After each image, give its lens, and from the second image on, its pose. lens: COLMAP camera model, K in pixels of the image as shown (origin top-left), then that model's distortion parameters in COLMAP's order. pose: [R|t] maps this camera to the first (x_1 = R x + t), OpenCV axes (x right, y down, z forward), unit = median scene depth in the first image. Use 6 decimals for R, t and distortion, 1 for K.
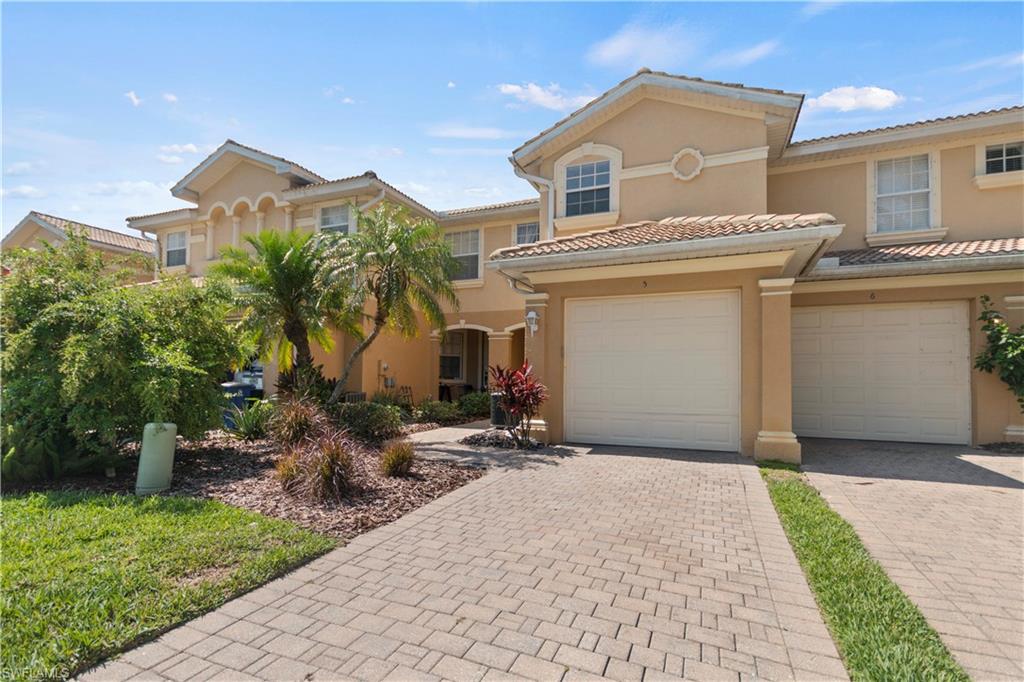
lens RADIAL K [[477.1, 0, 510.6], [0, 477.1, 370.2], [0, 0, 1]] dist [0.002464, -0.000901]
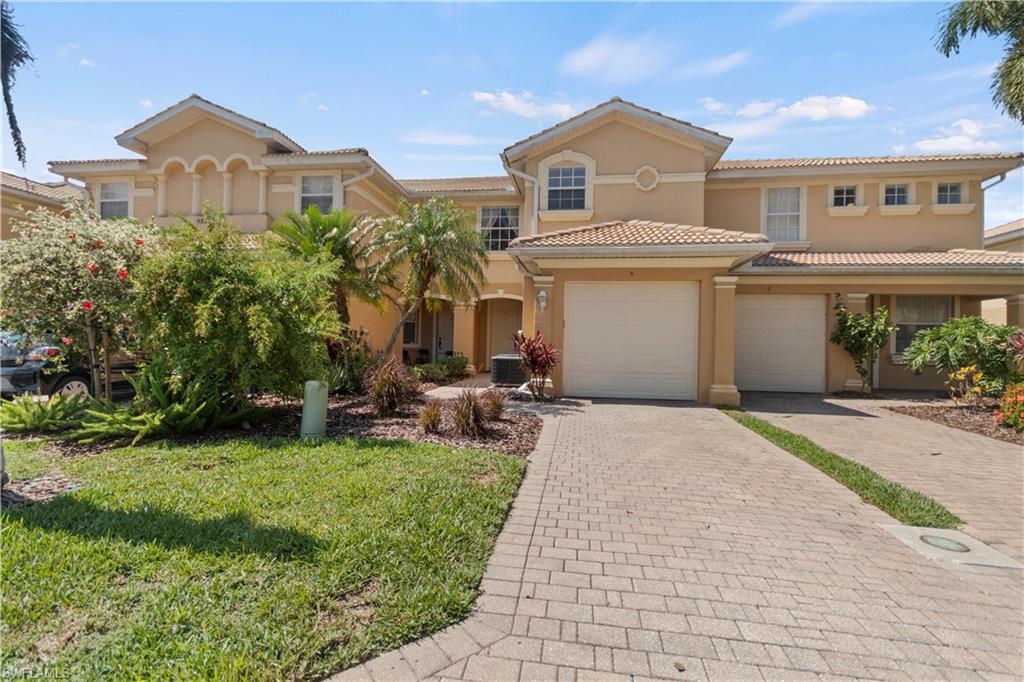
lens RADIAL K [[468.3, 0, 508.2], [0, 468.3, 347.1], [0, 0, 1]] dist [0.001492, 0.000544]
pose [[0.968708, 0.008841, 0.248048, -0.288638], [-0.015358, 0.999585, 0.024352, -0.004960], [-0.247729, -0.027399, 0.968442, -0.130565]]
